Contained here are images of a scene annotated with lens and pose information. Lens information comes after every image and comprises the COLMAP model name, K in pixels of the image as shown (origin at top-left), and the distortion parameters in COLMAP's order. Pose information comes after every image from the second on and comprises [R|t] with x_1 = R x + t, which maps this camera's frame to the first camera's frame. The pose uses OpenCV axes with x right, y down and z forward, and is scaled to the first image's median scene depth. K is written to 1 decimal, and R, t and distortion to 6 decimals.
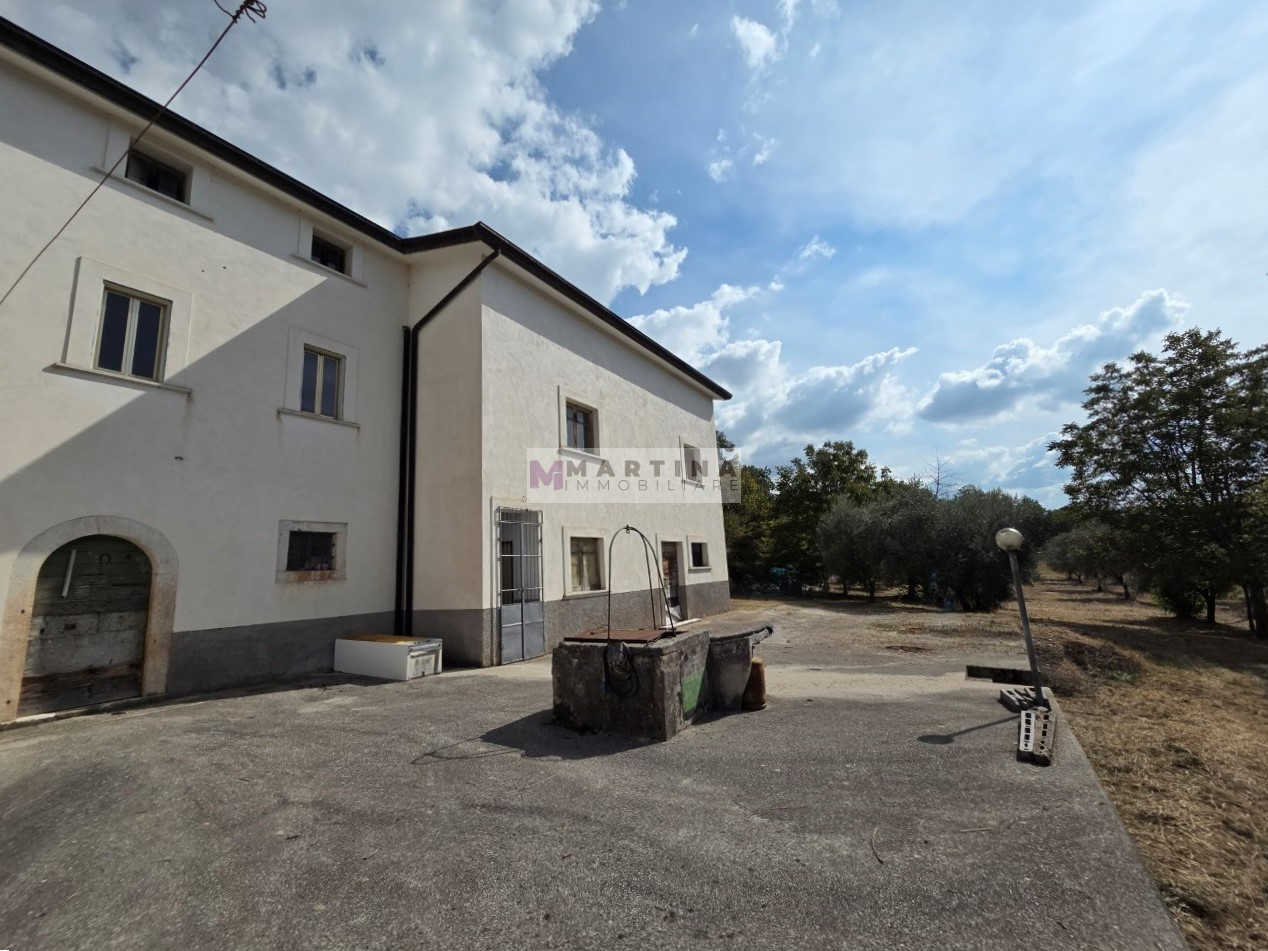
lens RADIAL K [[517.1, 0, 635.4], [0, 517.1, 476.3], [0, 0, 1]] dist [0.002386, -0.000801]
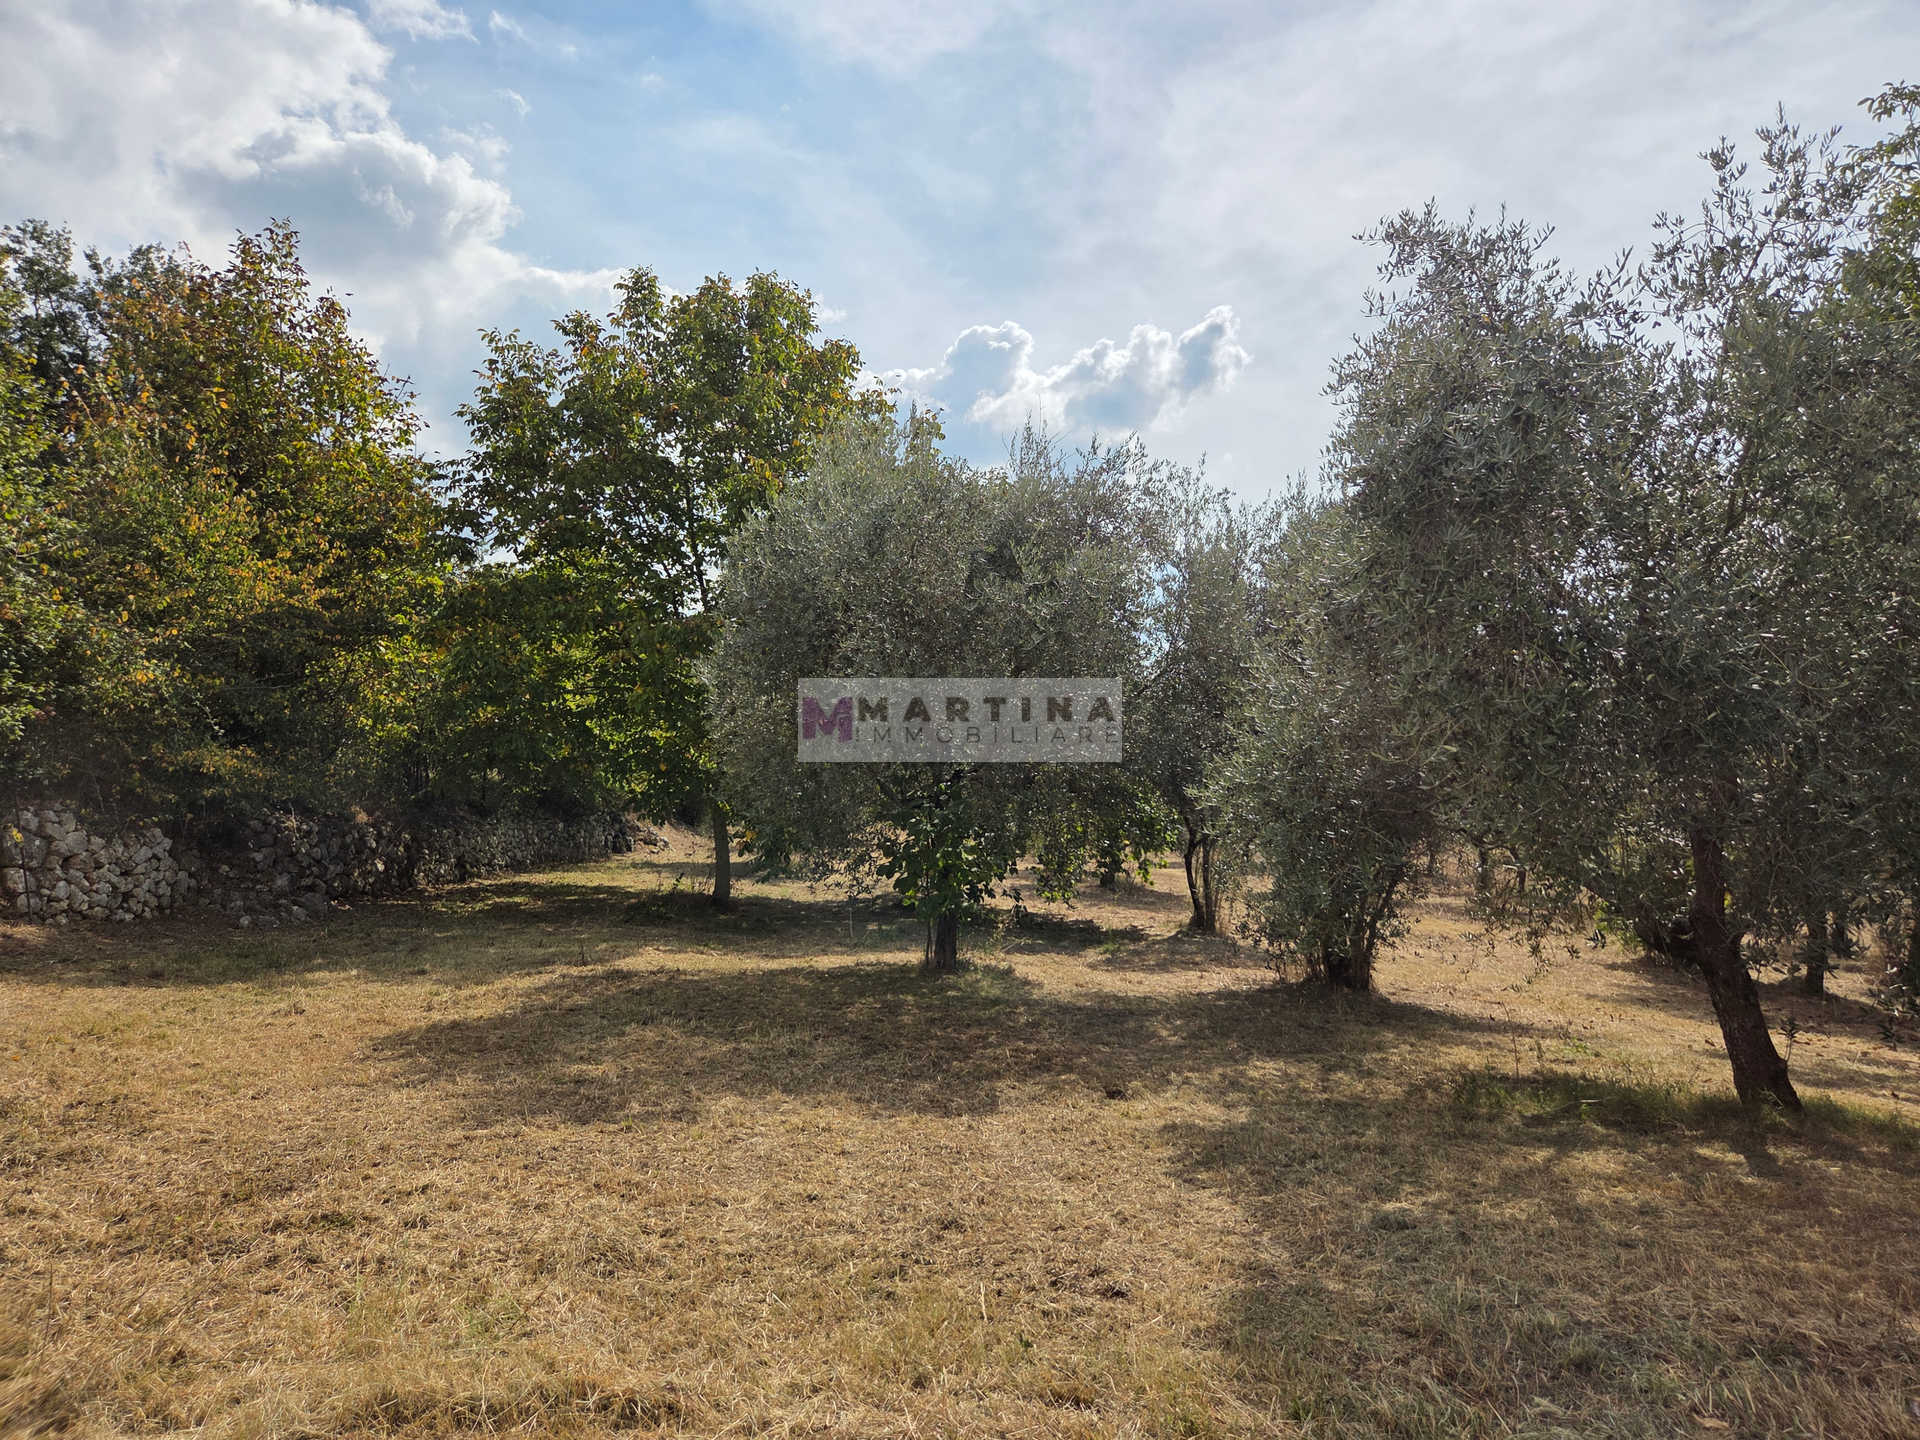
lens RADIAL K [[1236.6, 0, 962.1], [0, 1236.6, 720.0], [0, 0, 1]] dist [-0.002727, -0.000578]
pose [[0.777788, 0.069357, 0.624689, 0.113778], [-0.143191, 0.987310, 0.068666, 0.079428], [-0.611999, -0.142857, 0.777849, 0.447682]]
